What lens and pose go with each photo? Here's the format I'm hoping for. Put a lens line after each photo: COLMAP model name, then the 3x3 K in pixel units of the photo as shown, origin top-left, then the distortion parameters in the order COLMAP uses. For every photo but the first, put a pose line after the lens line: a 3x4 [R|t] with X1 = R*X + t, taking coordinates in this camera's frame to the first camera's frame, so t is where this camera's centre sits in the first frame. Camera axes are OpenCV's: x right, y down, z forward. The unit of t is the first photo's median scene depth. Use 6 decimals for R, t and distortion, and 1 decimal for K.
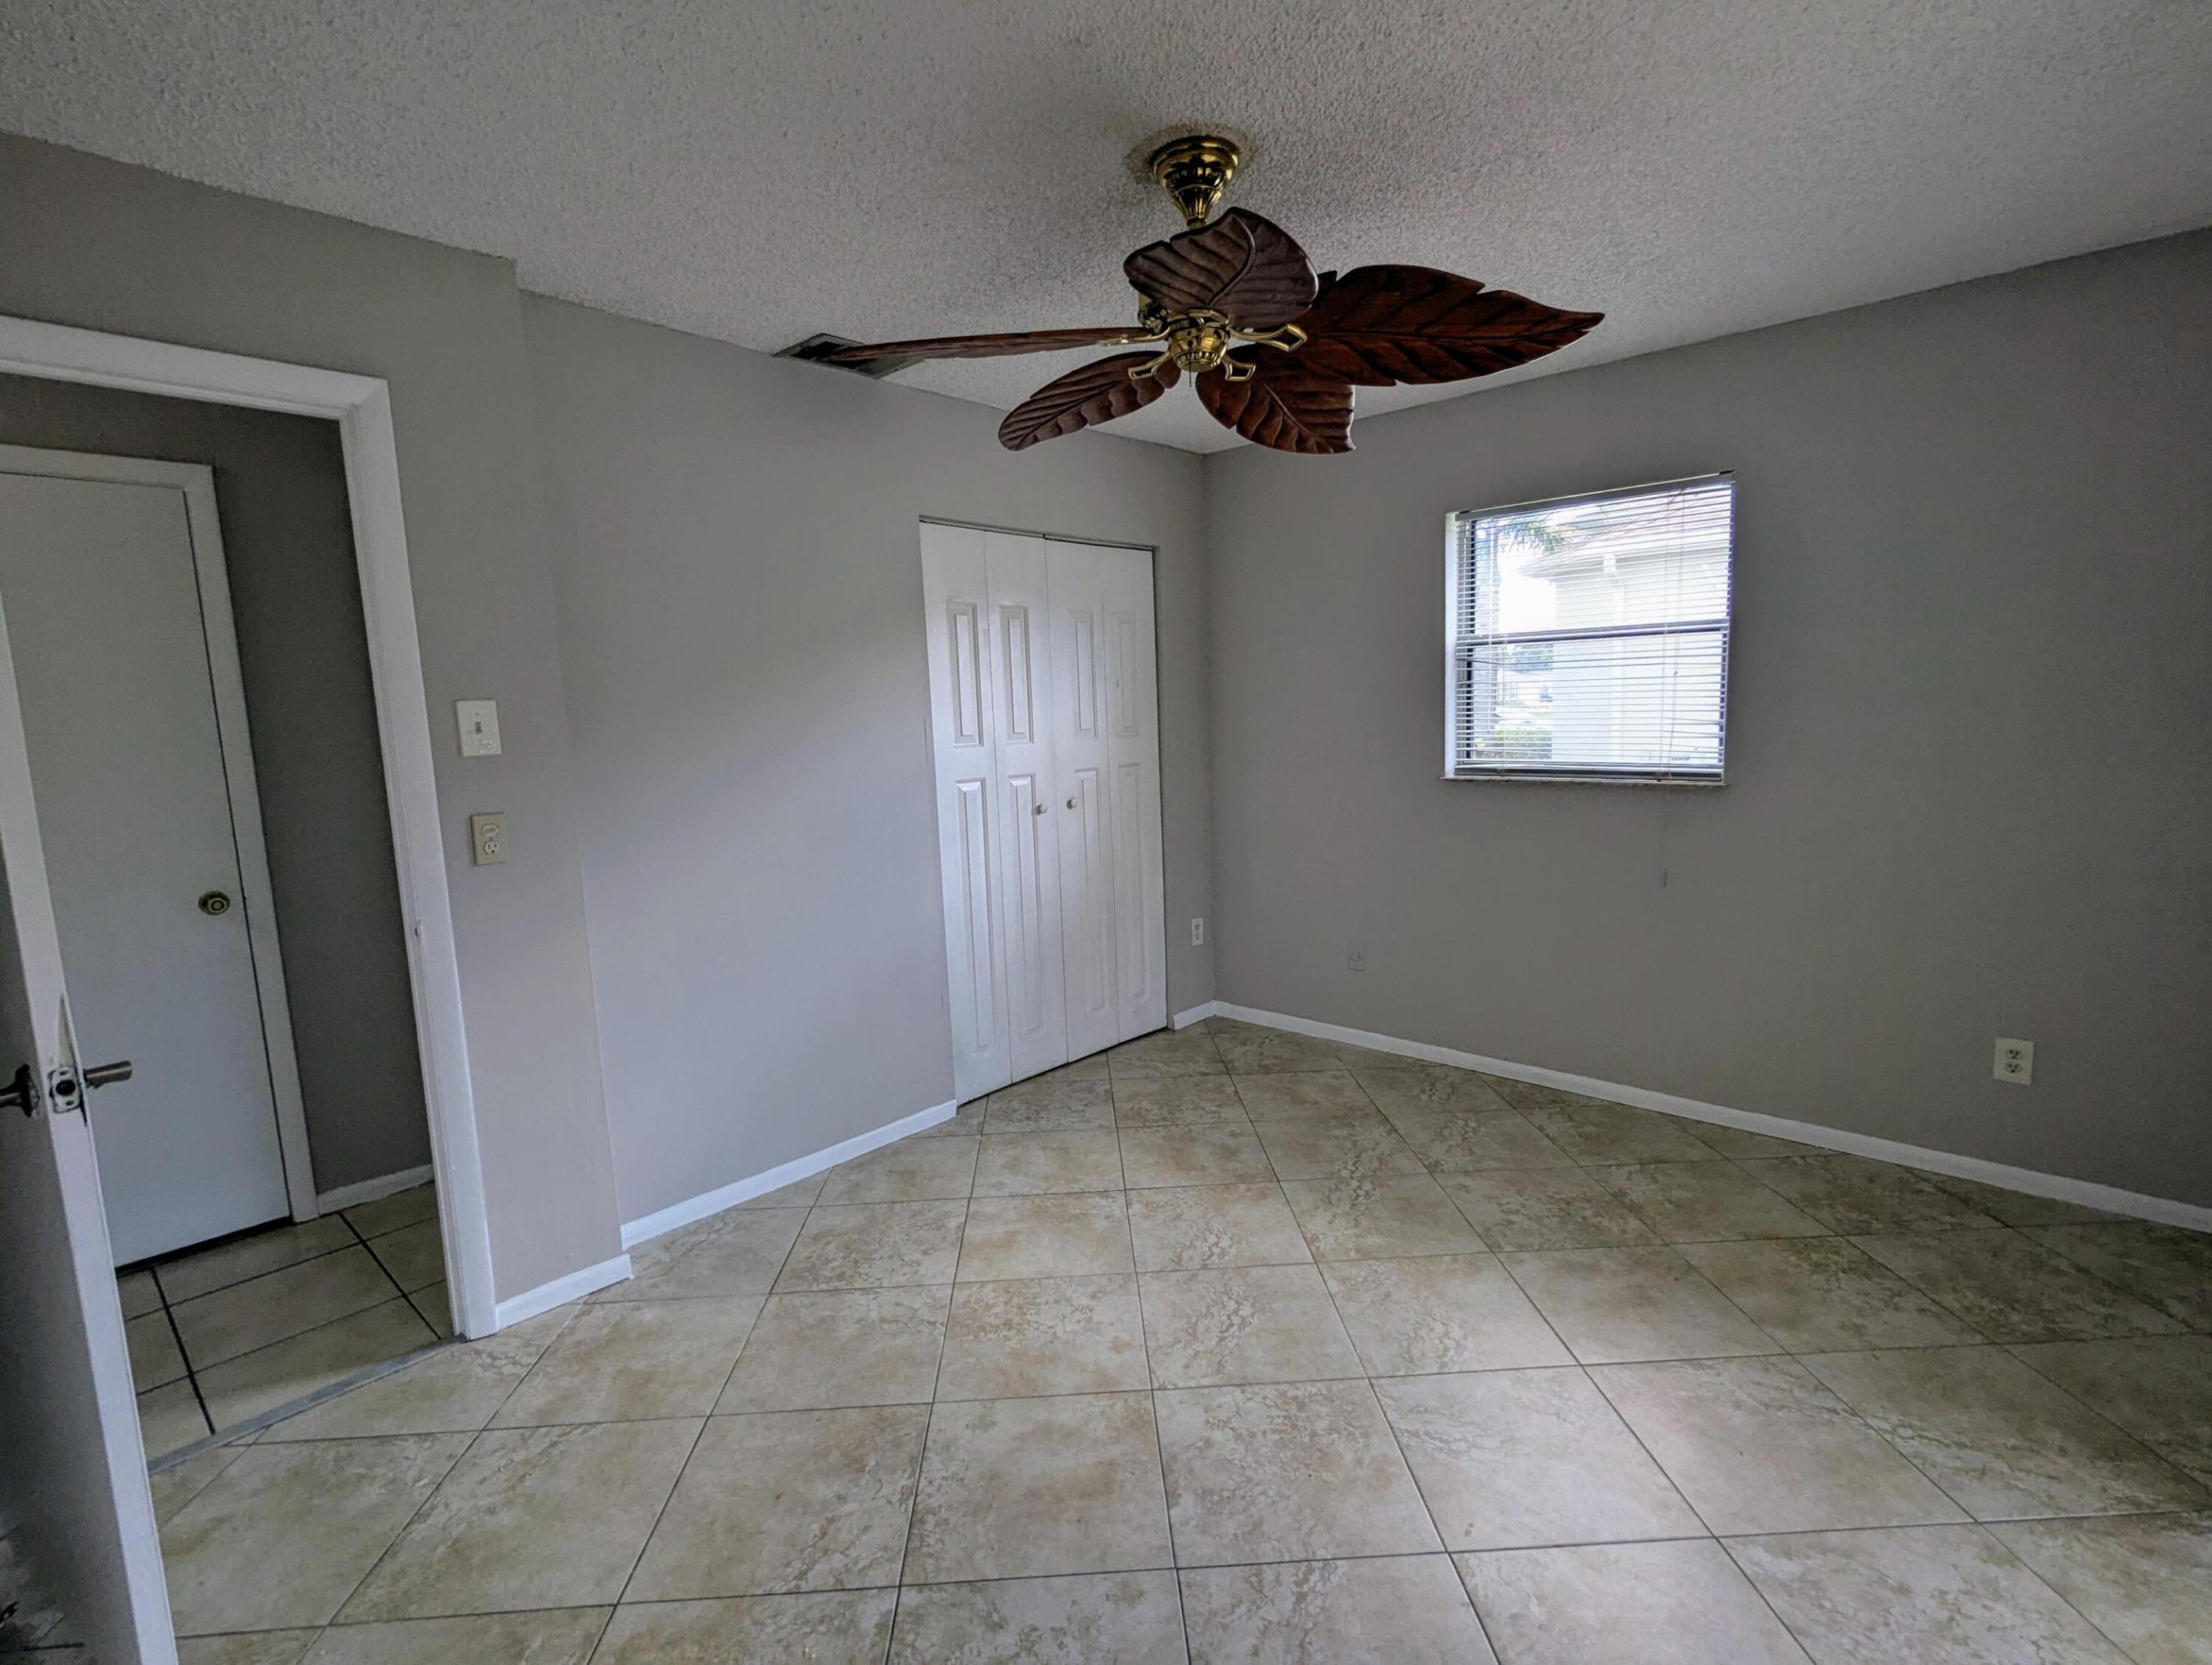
lens RADIAL K [[1045.0, 0, 1106.0], [0, 1045.0, 832.5], [0, 0, 1]] dist [0.000321, 0.000677]
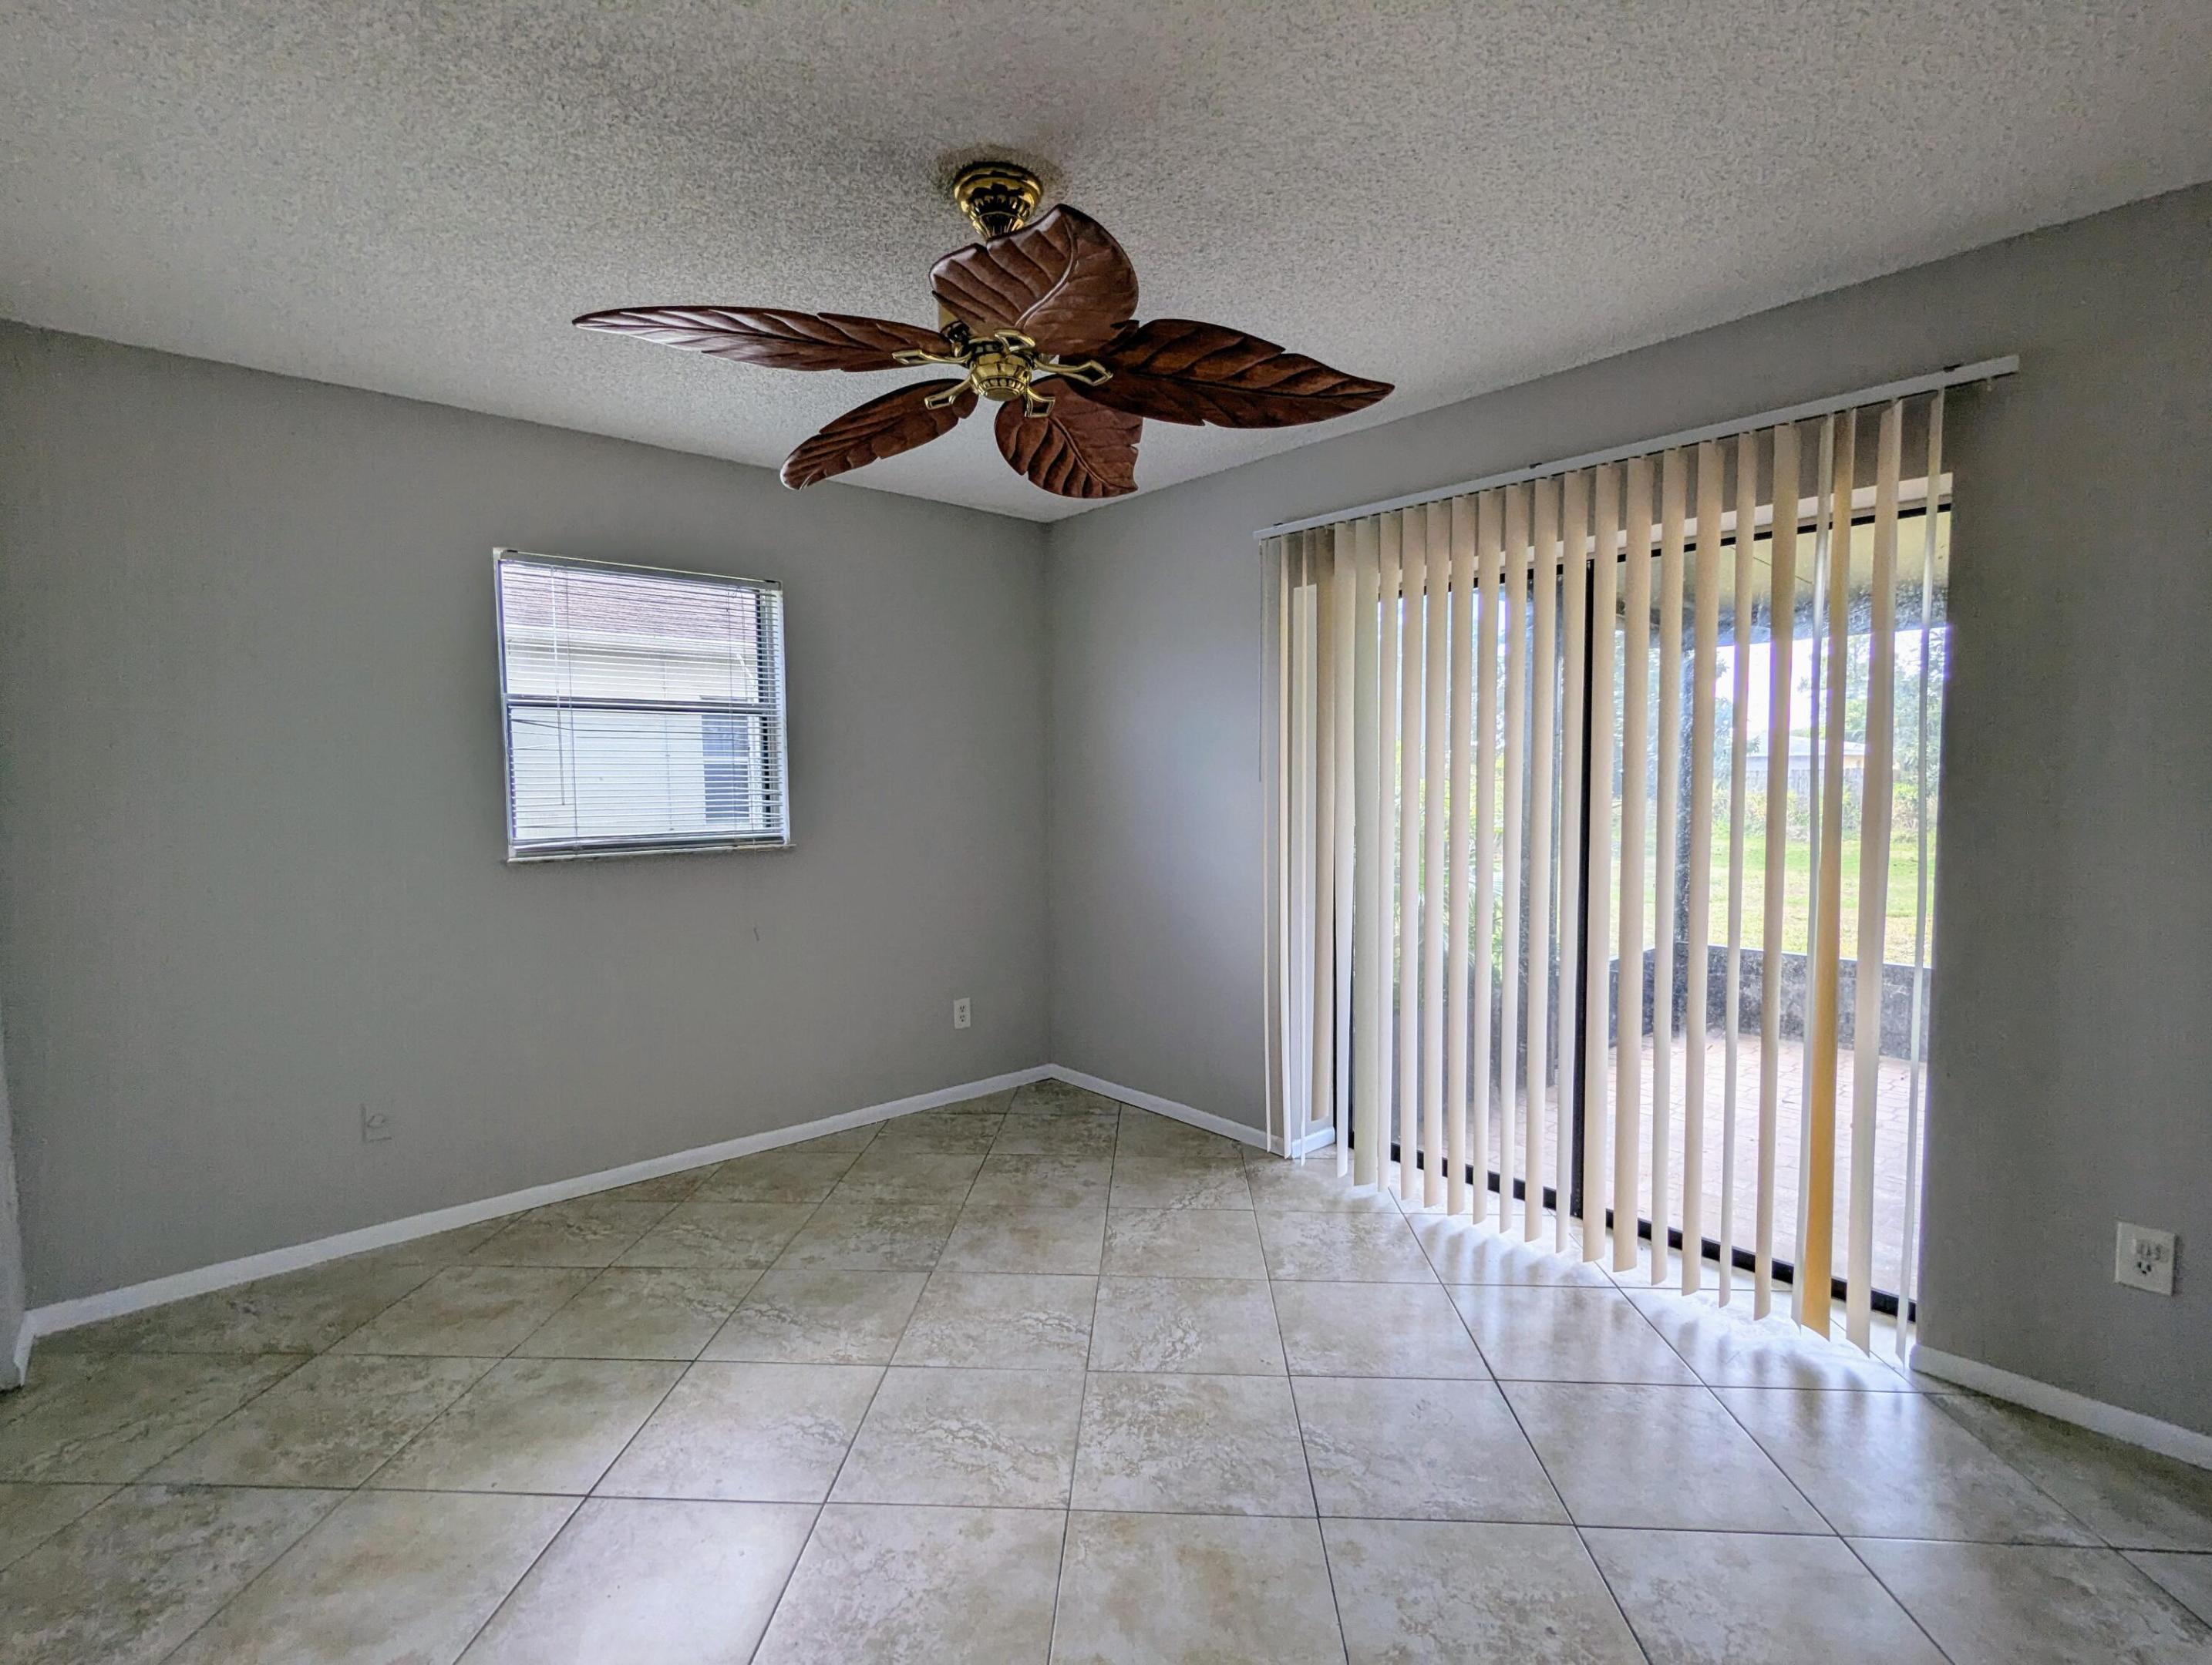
lens RADIAL K [[1052.8, 0, 1103.6], [0, 1052.8, 842.0], [0, 0, 1]] dist [-0.001417, 0.001093]
pose [[0.101318, -0.029706, 0.994411, -0.611834], [0.129964, 0.991384, 0.016374, -0.025046], [-0.986329, 0.127579, 0.104305, 0.605750]]
